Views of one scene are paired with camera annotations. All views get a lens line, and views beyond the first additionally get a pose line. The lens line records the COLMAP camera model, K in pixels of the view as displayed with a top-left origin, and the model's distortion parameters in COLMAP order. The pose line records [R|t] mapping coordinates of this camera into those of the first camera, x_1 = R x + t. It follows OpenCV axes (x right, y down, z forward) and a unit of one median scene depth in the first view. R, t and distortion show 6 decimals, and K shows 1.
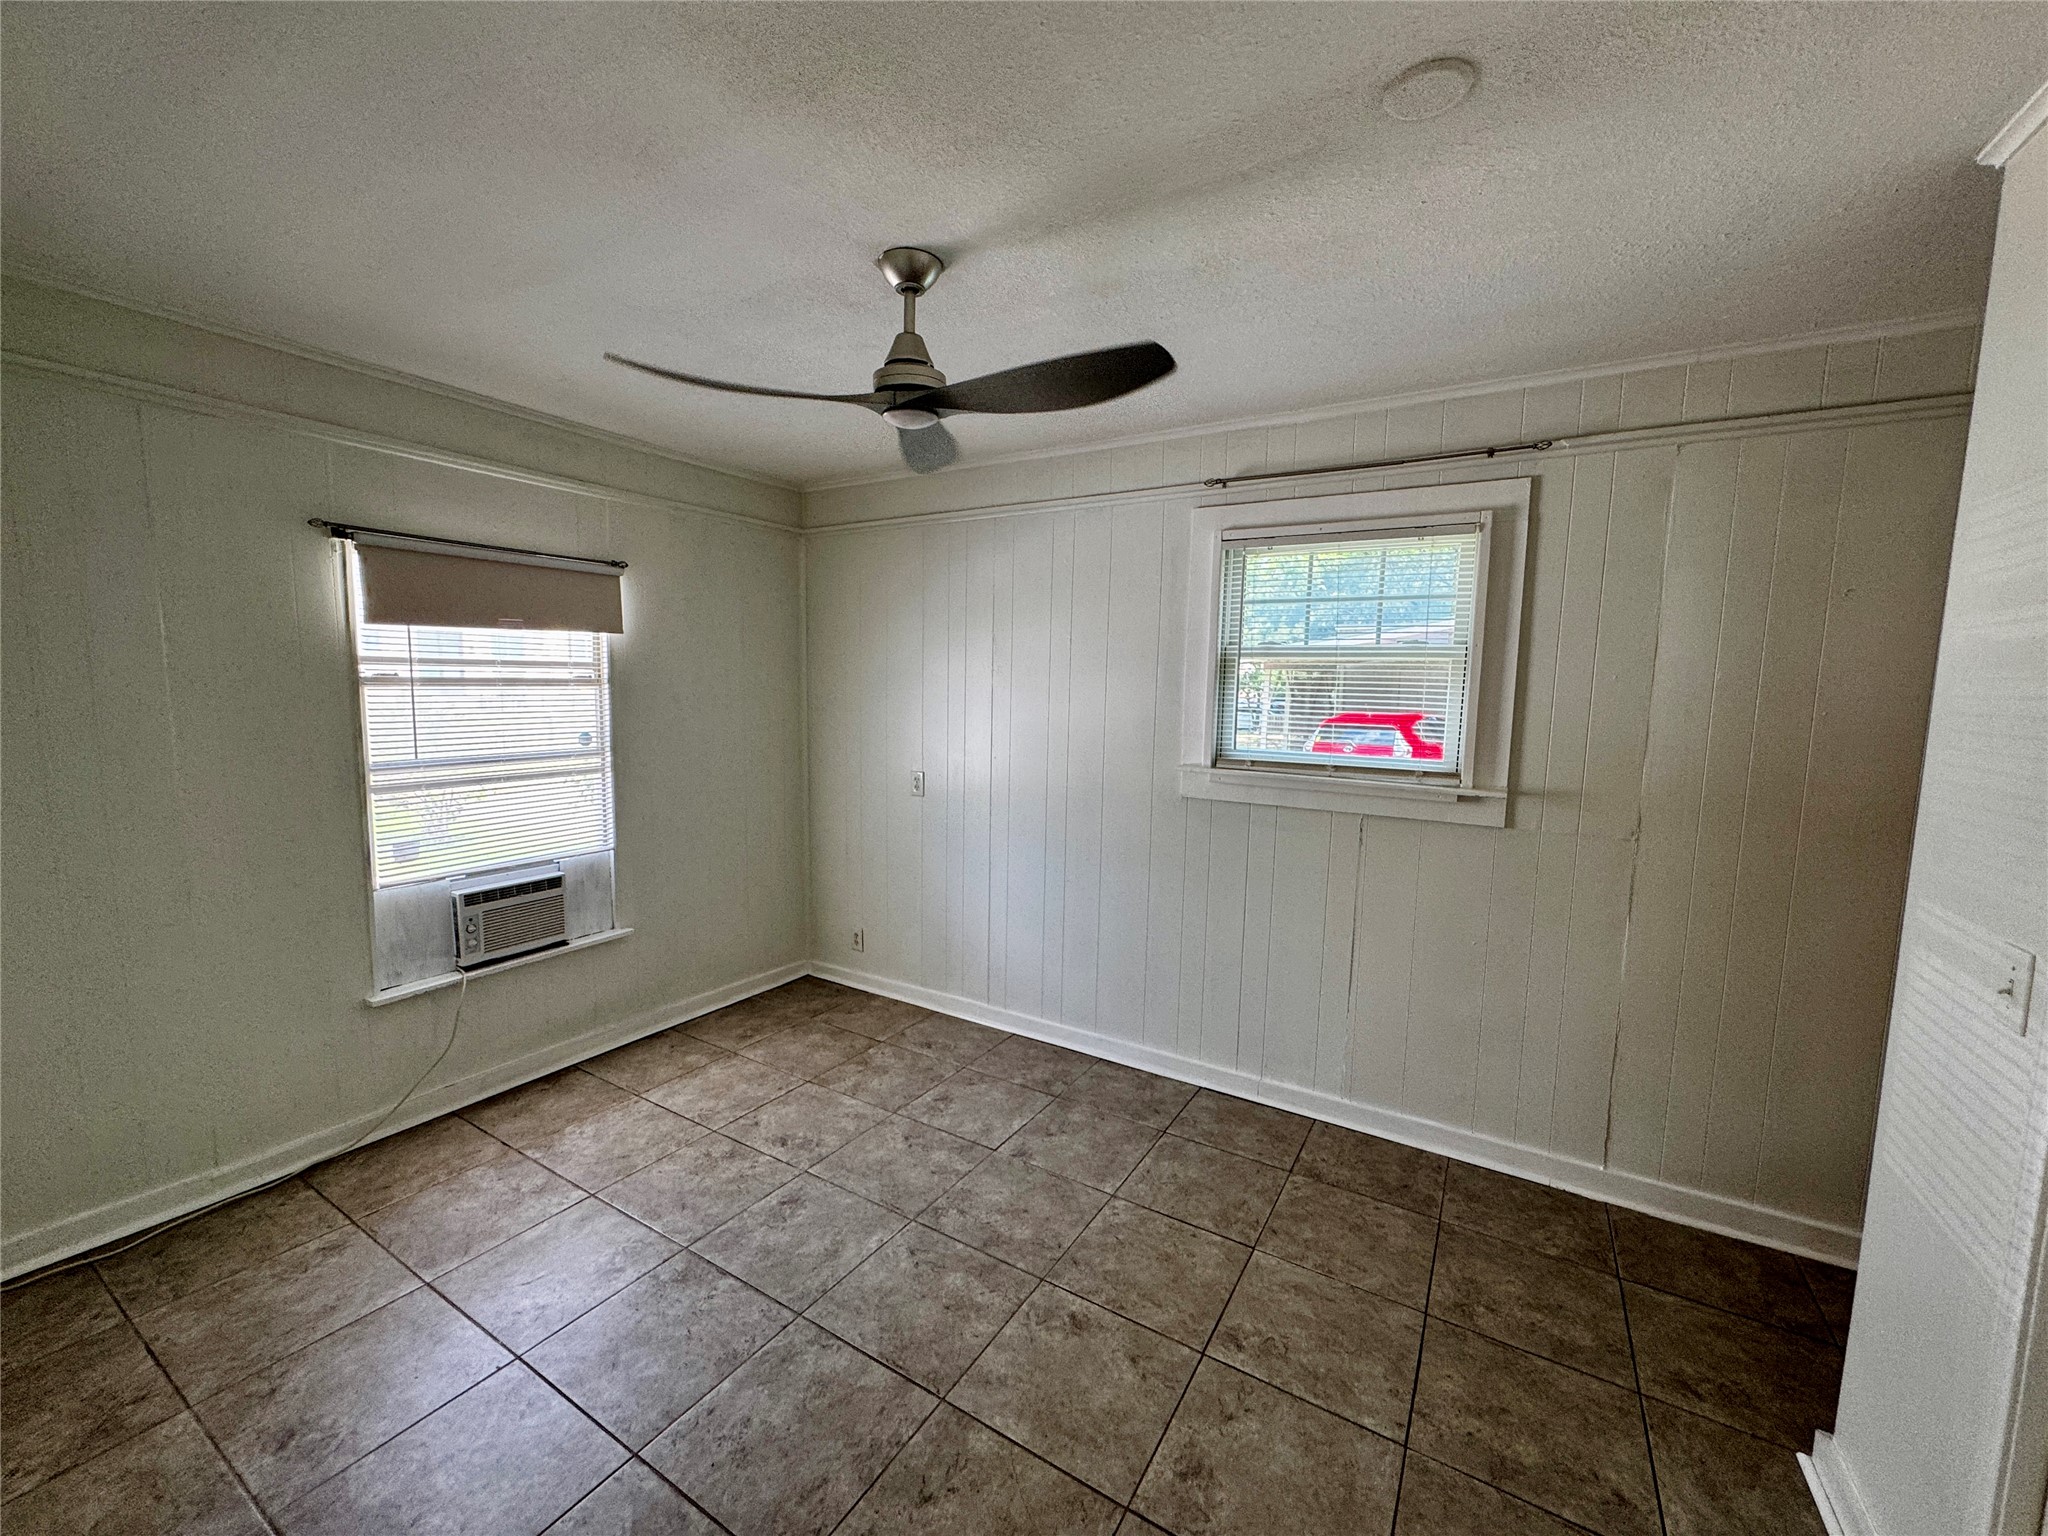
lens RADIAL K [[816.0, 0, 1024.0], [0, 816.0, 768.0], [0, 0, 1]] dist [-0.000793, -0.000356]
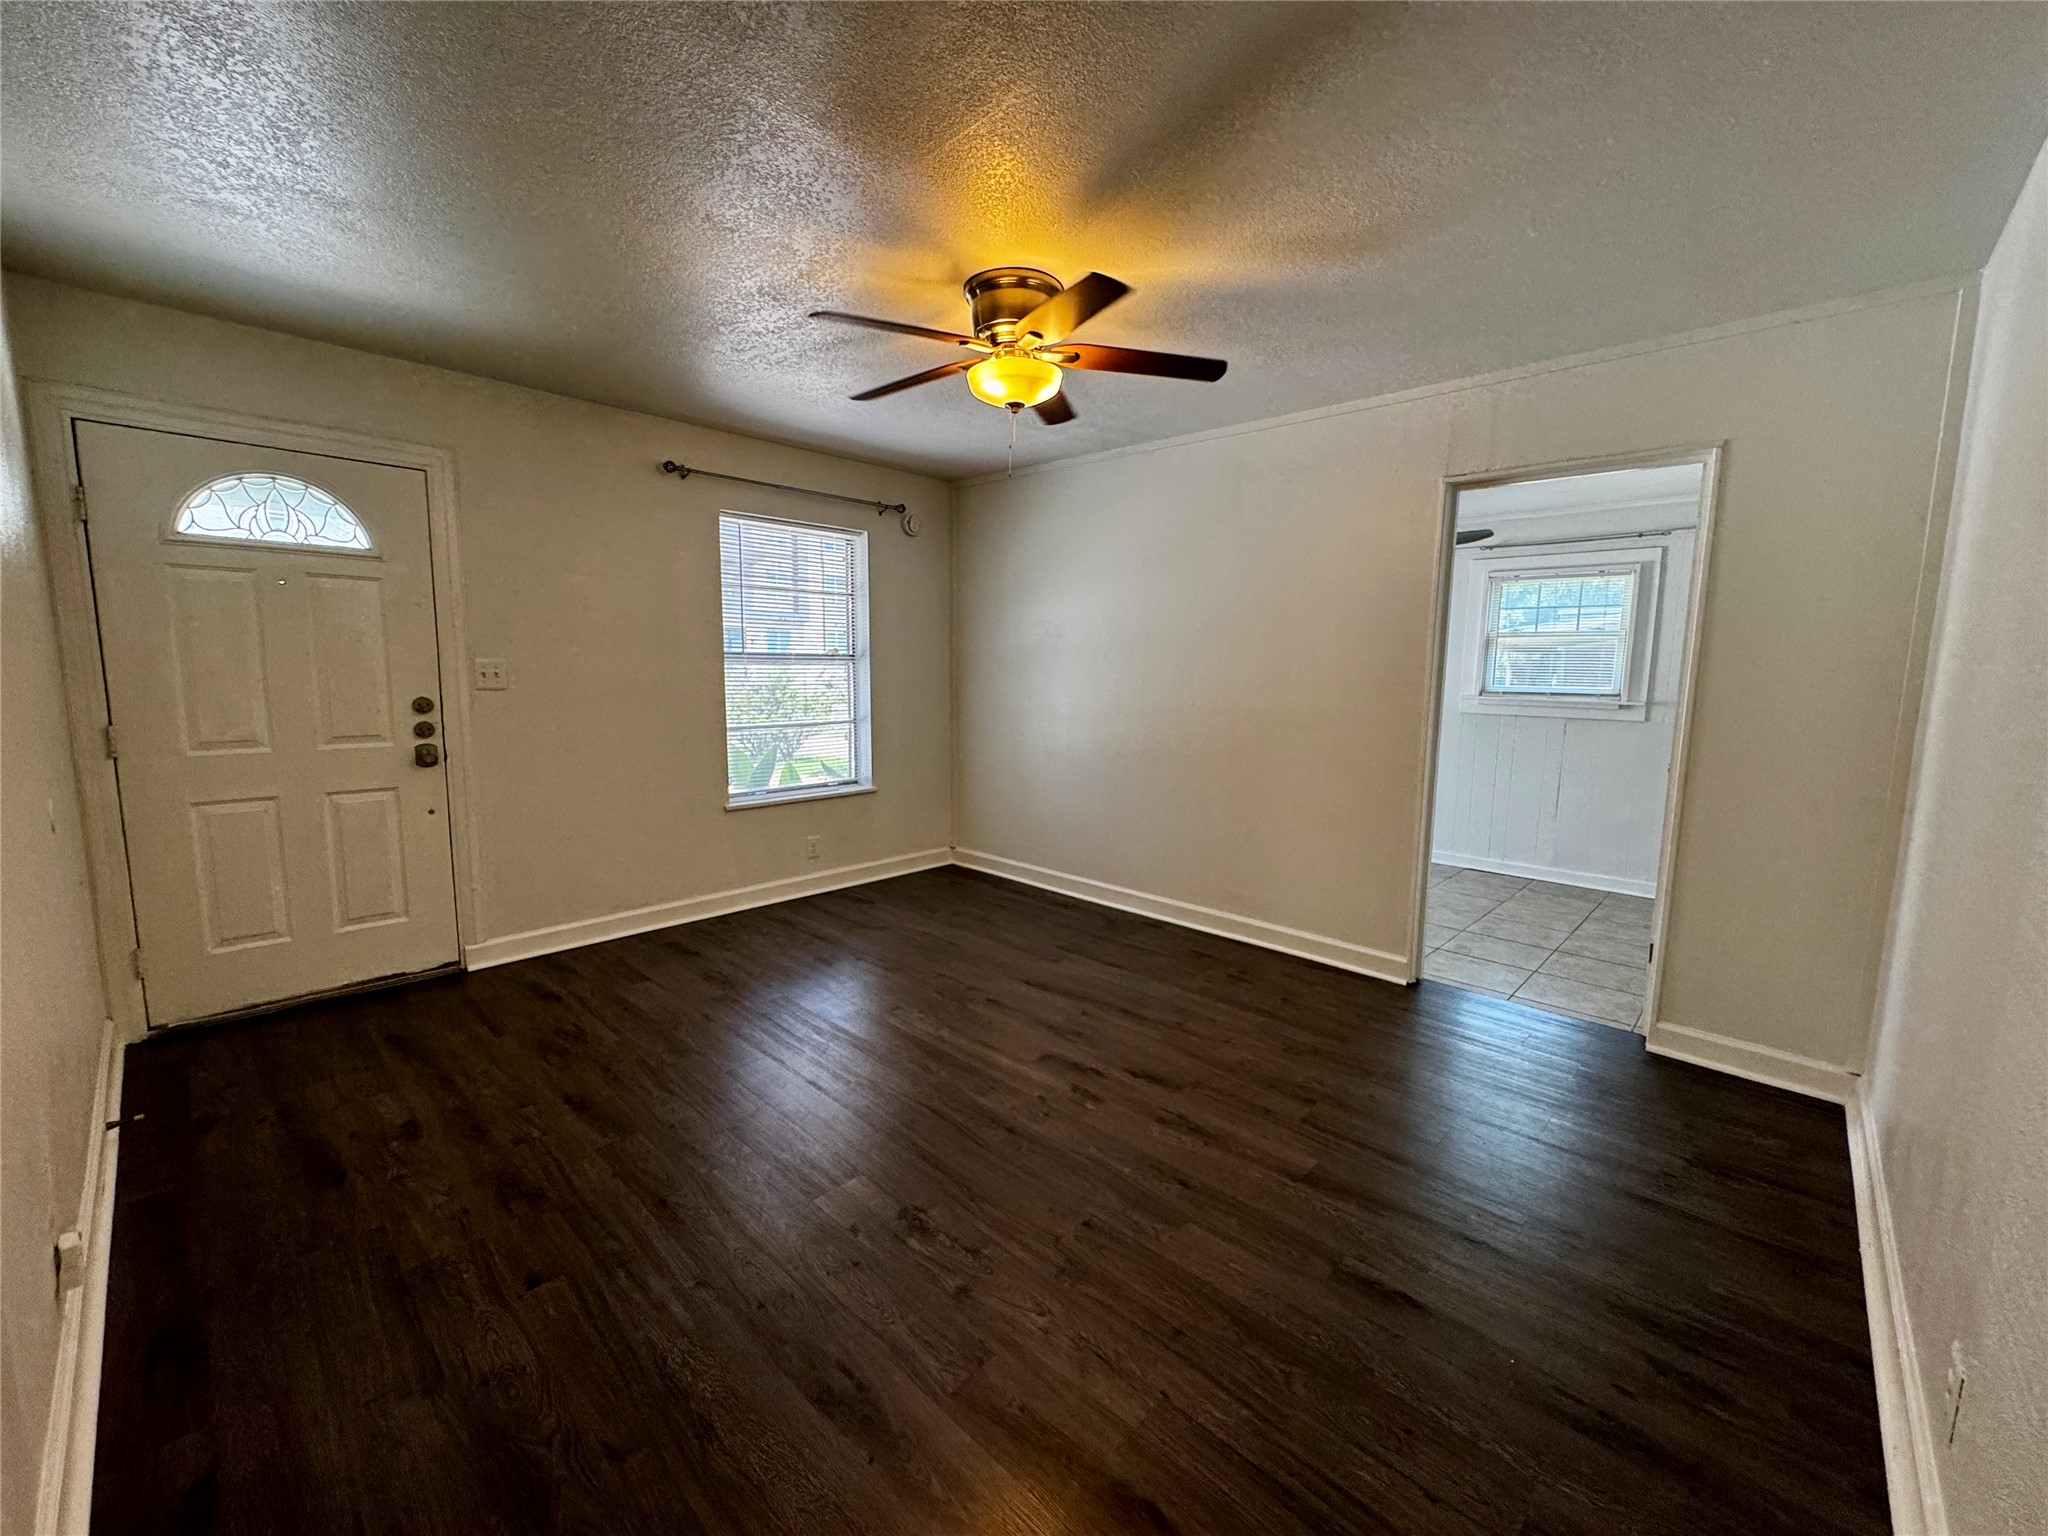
lens RADIAL K [[816.0, 0, 1024.0], [0, 816.0, 768.0], [0, 0, 1]] dist [-0.000793, -0.000356]
pose [[0.977526, 0.016405, -0.210175, -0.479268], [-0.011247, 0.999606, 0.025714, 0.154267], [0.210514, -0.022772, 0.977326, -1.285213]]
